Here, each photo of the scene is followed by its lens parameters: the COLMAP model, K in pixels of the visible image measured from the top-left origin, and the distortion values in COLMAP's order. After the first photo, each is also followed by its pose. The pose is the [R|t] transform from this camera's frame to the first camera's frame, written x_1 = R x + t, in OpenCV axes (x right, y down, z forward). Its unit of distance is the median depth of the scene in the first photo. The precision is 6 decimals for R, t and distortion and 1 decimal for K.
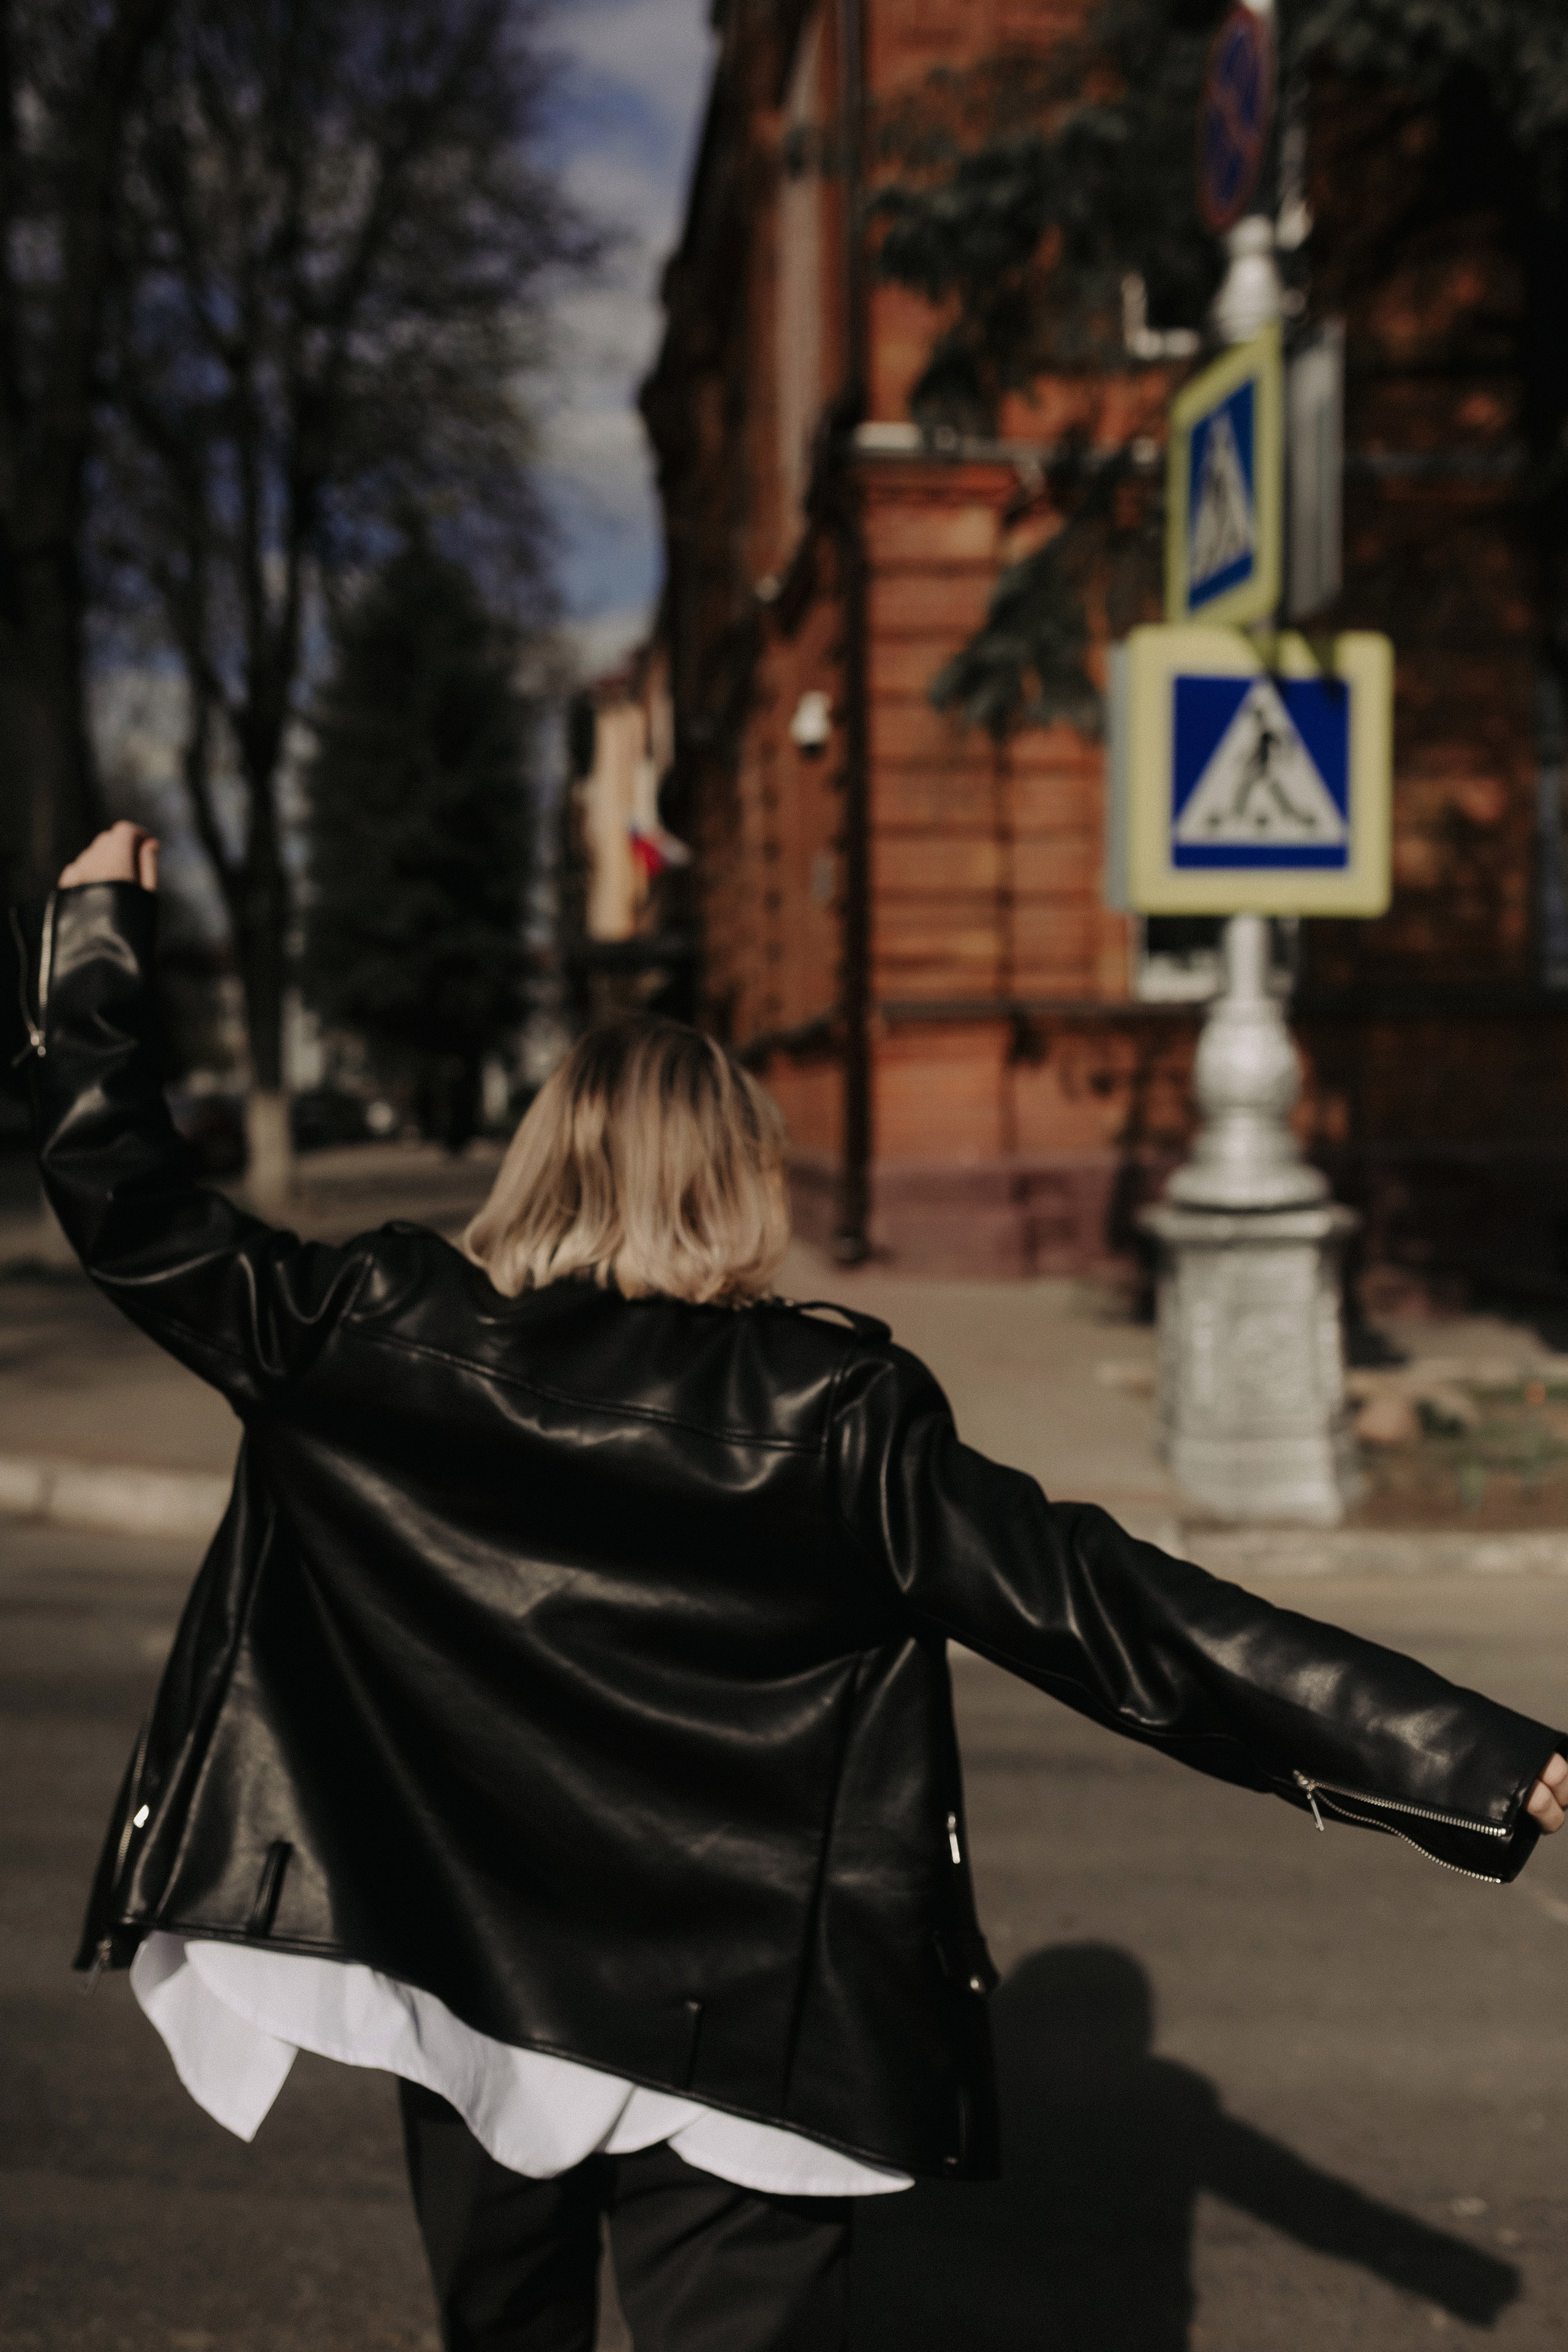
lens RADIAL K [[2356.4, 0, 784.0], [0, 2356.4, 1176.0], [0, 0, 1]] dist [0.000459, -0.005856]
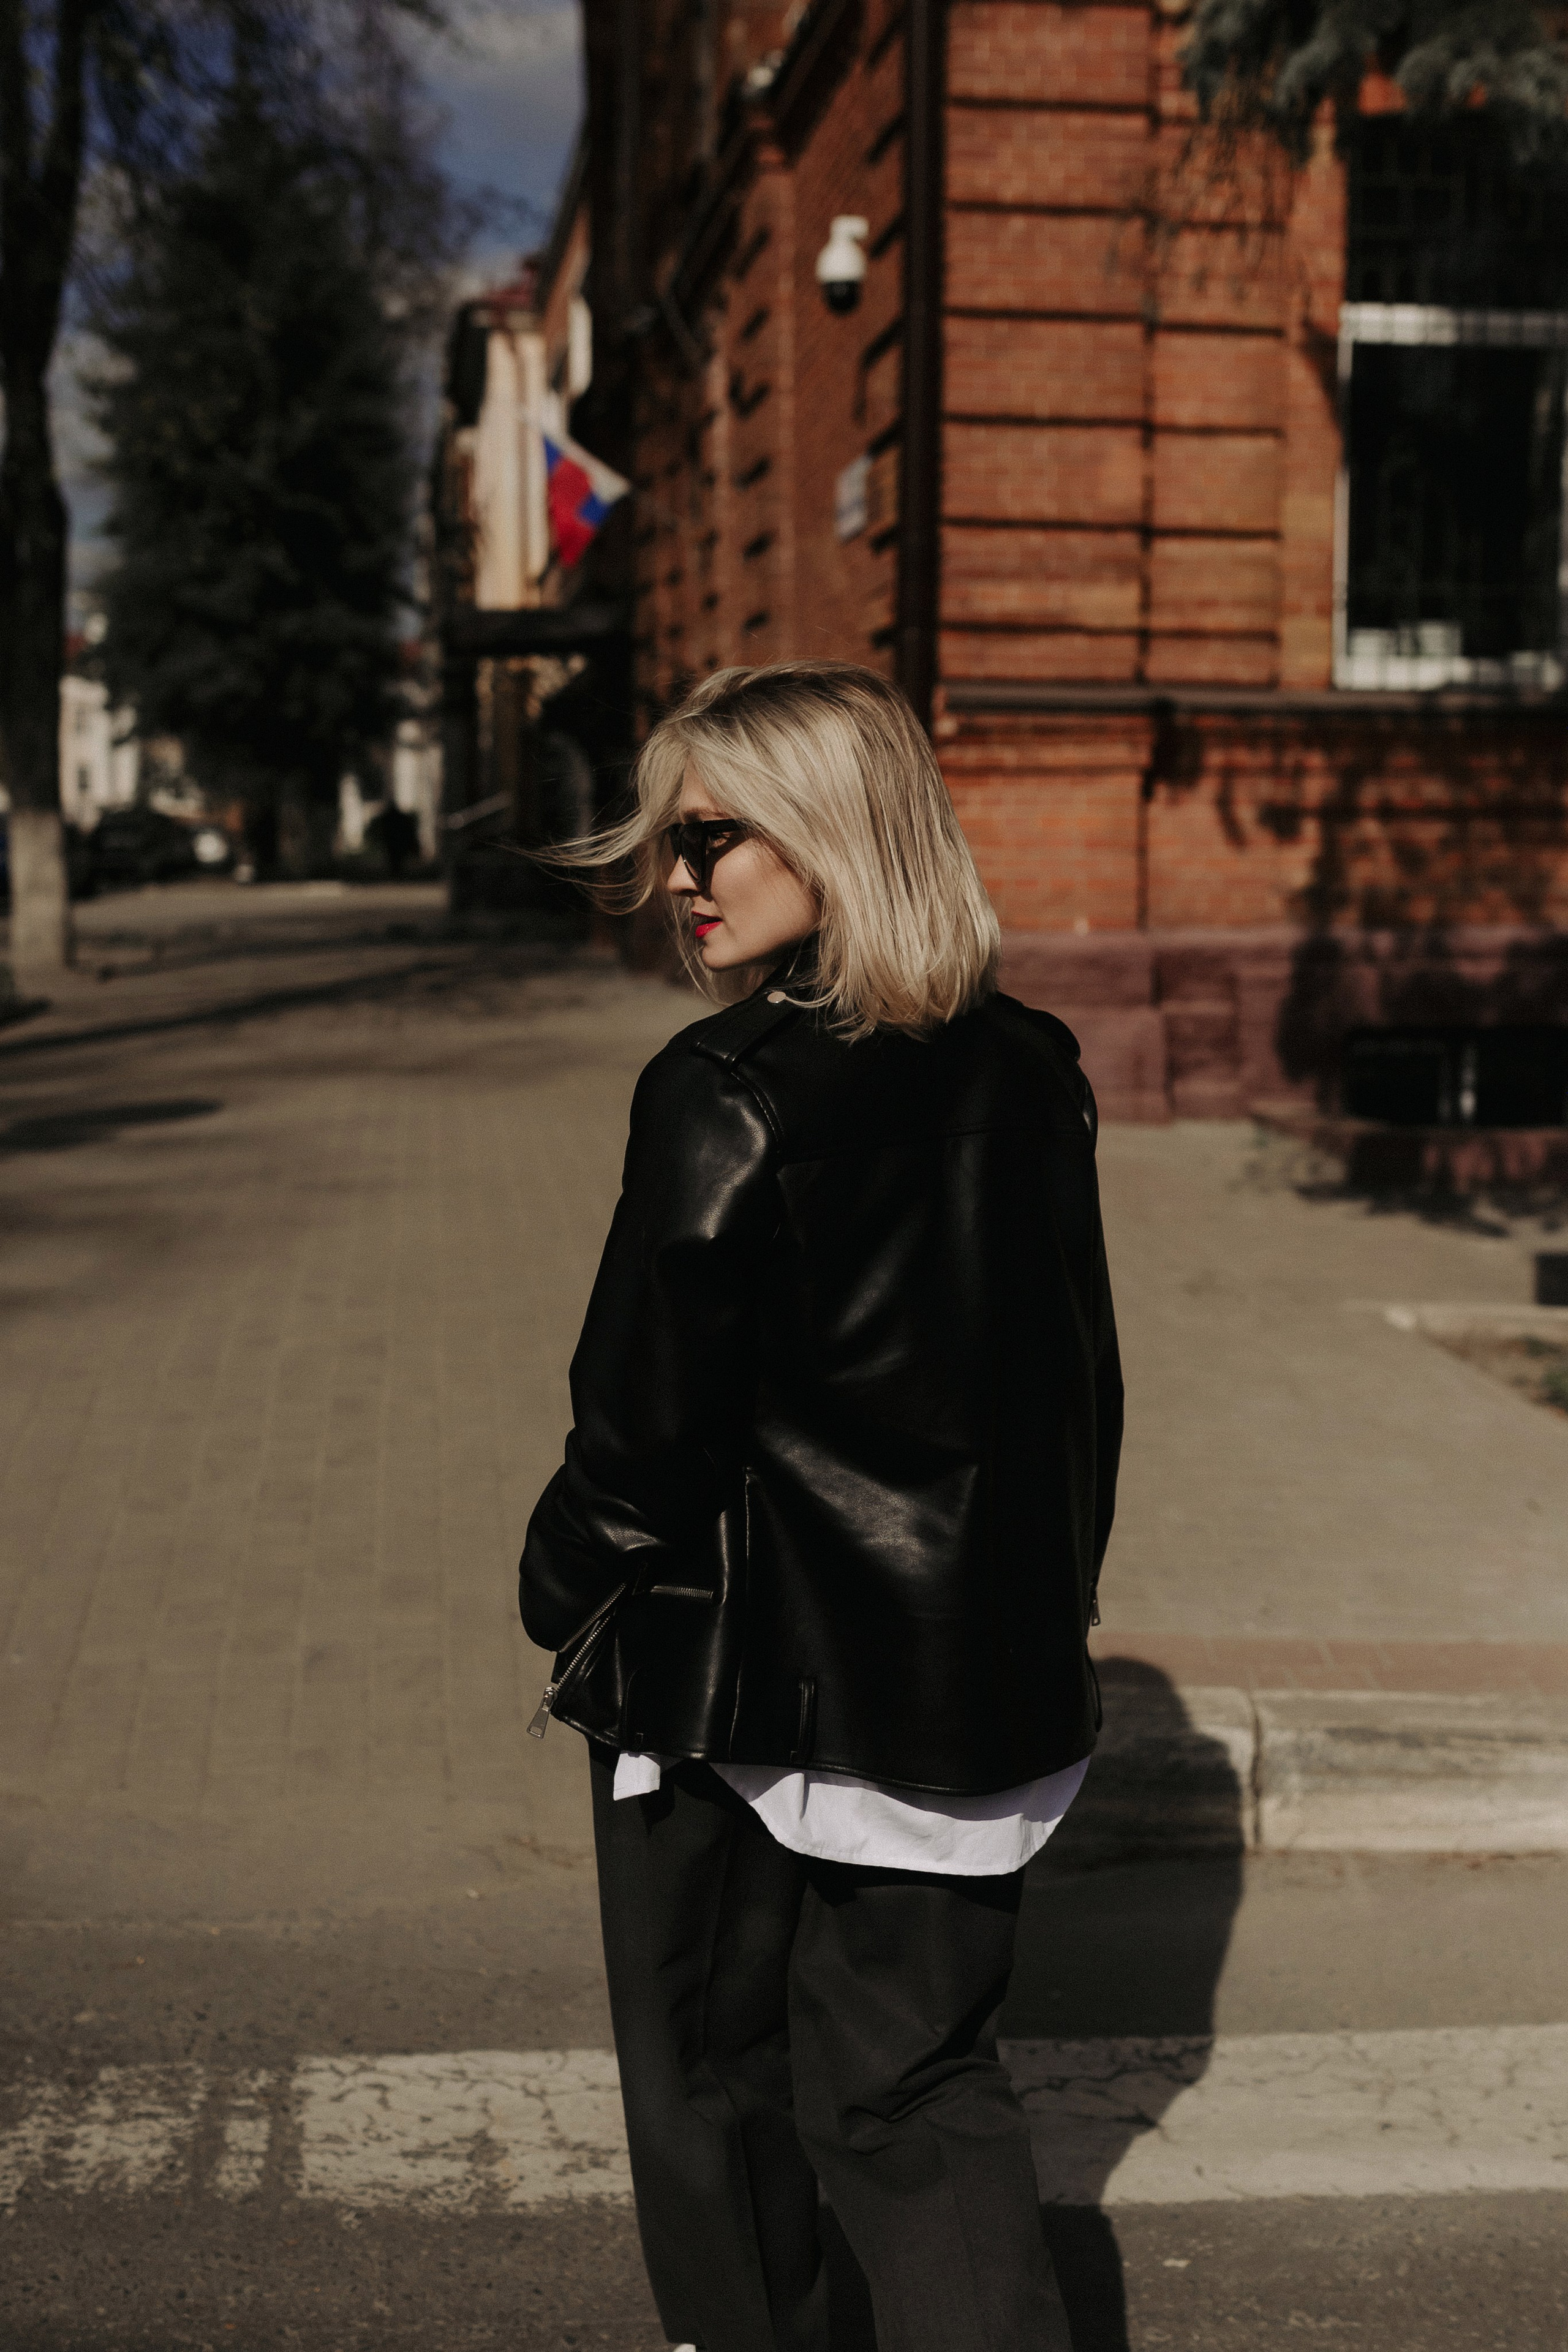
lens RADIAL K [[2423.0, 0, 782.2], [0, 2423.0, 1080.8], [0, 0, 1]] dist [0.003274, 0.002597]
pose [[0.998473, 0.014352, 0.053349, -0.040643], [-0.017985, 0.997507, 0.068242, -0.010828], [-0.052237, -0.069097, 0.996241, 0.341692]]
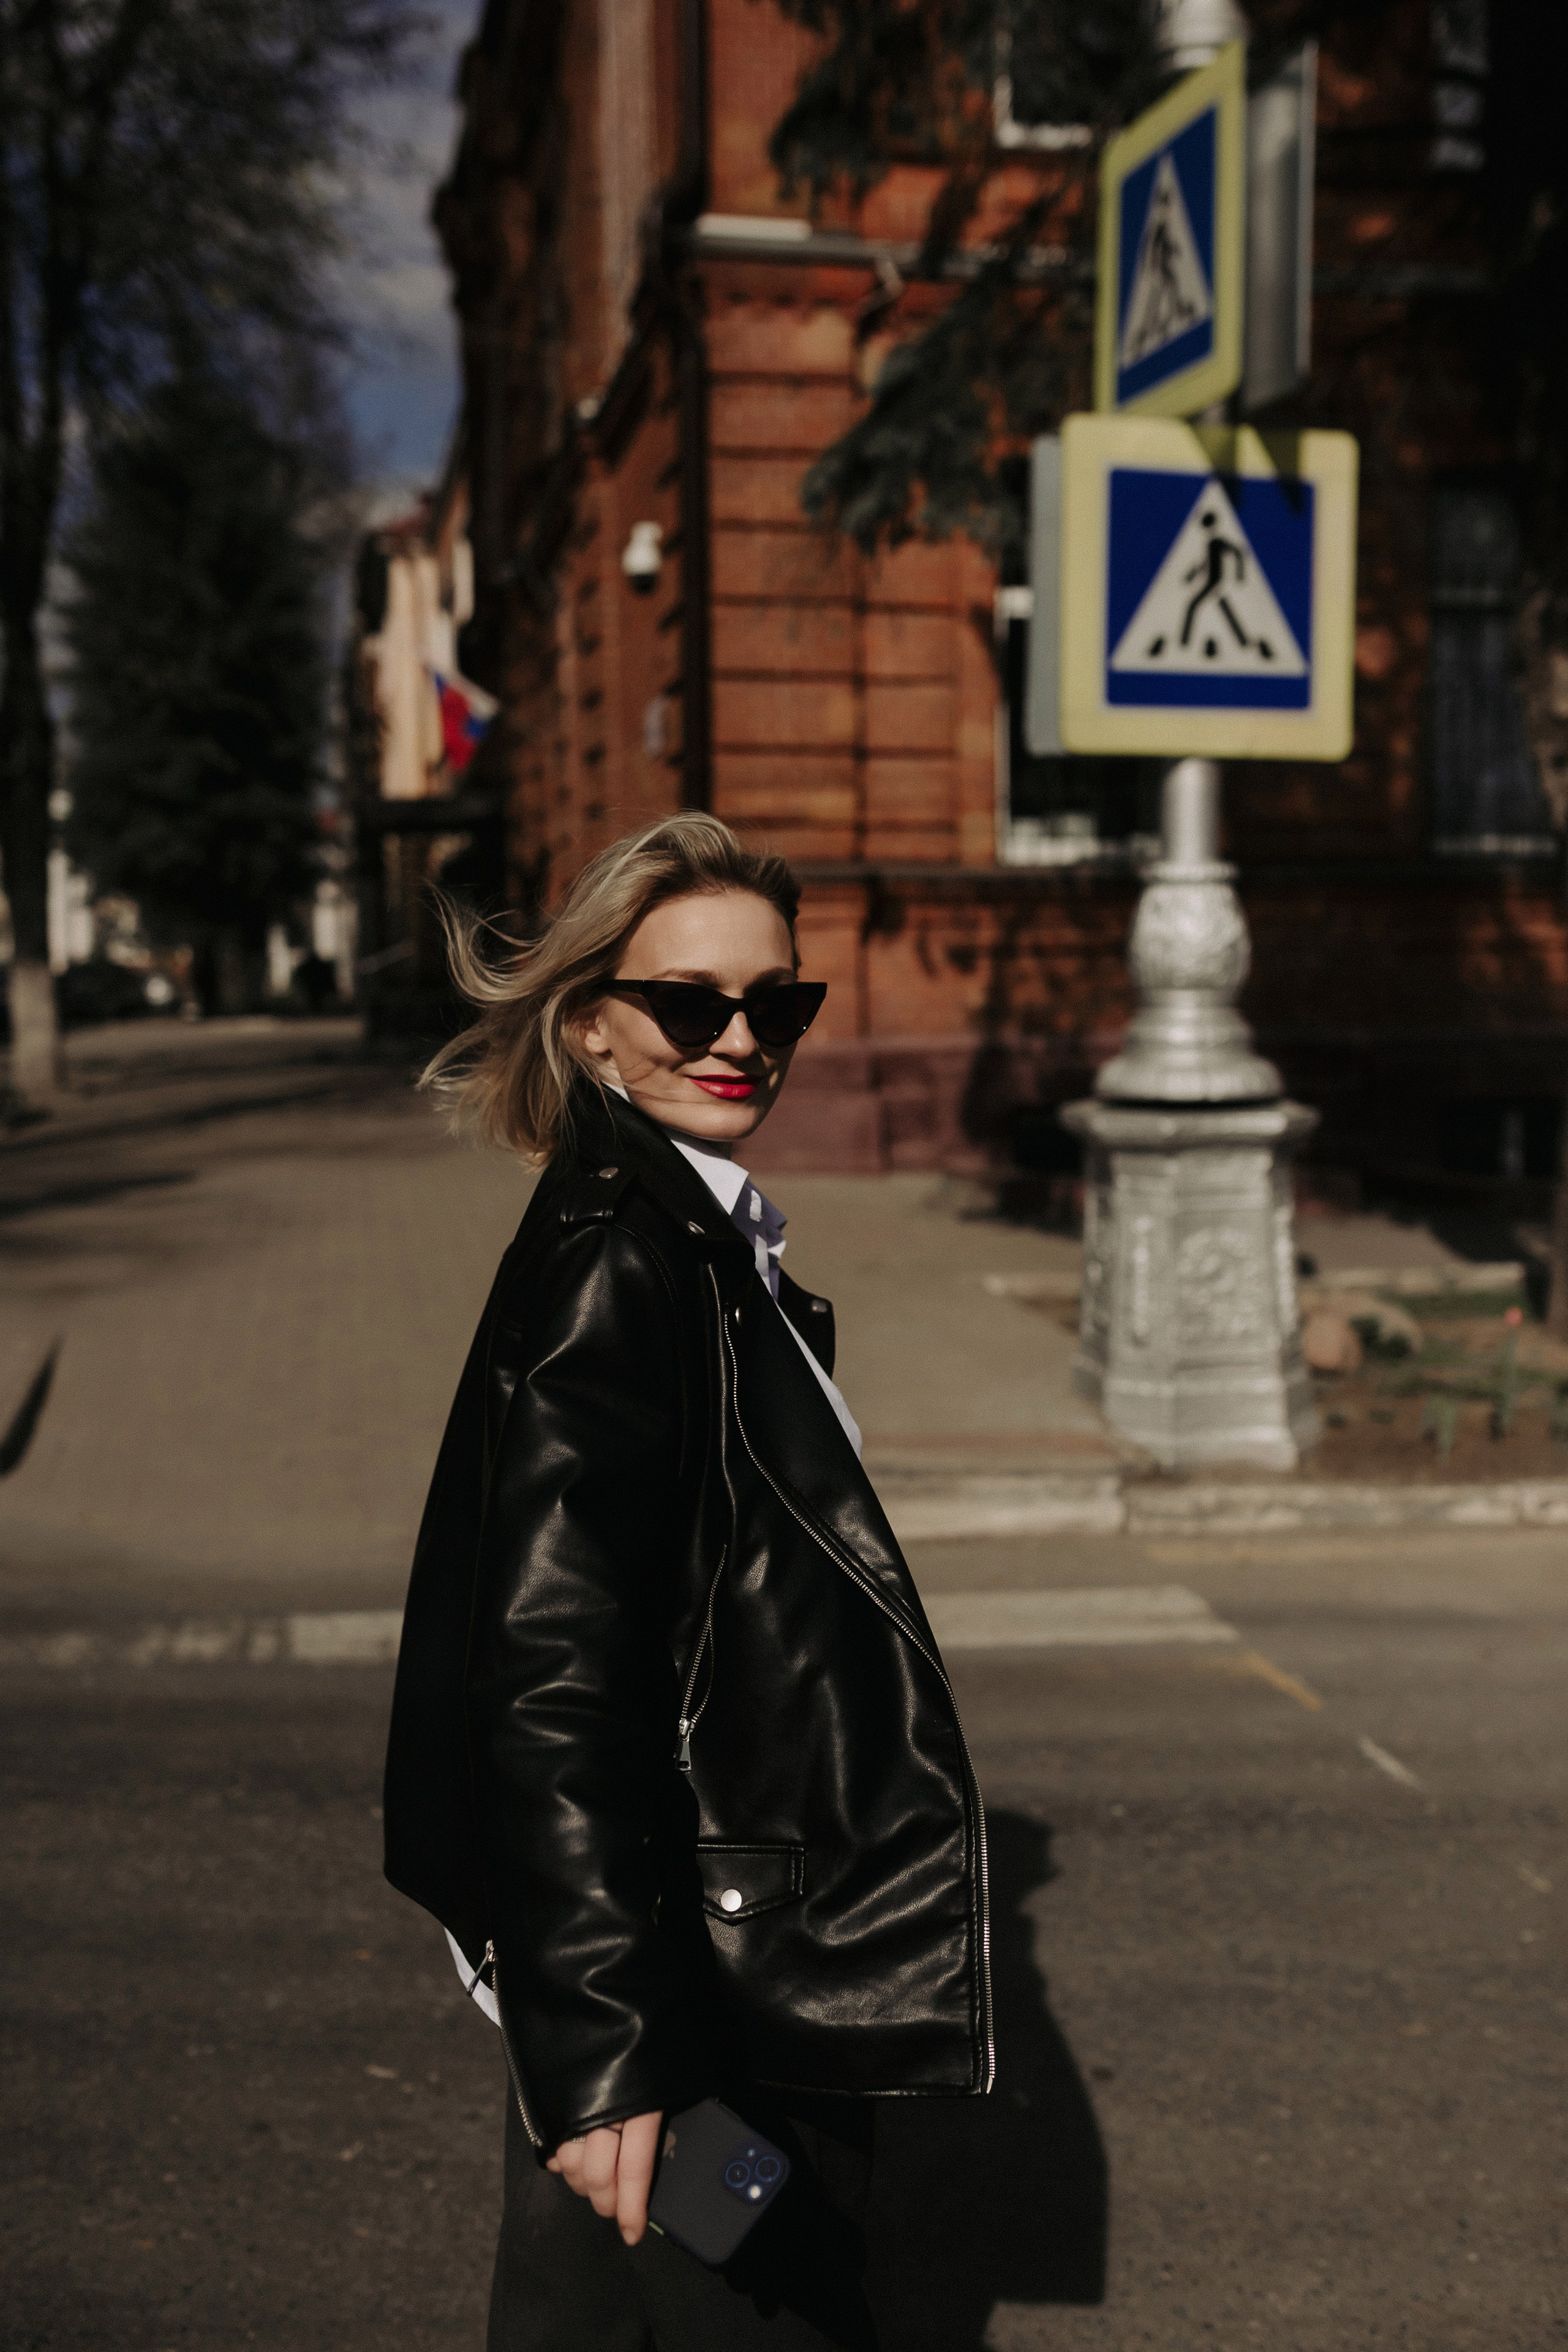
lens RADIAL K [[2280.9, 0, 784.0], [0, 2280.9, 1176.0], [0, 0, 1]] dist [0.005465, 0.008672]
pose [[0.995275, -0.001870, 0.097073, -0.021359], [-0.003496, 0.998476, 0.055075, -0.003547], [-0.097028, -0.055154, 0.993752, 0.126795]]
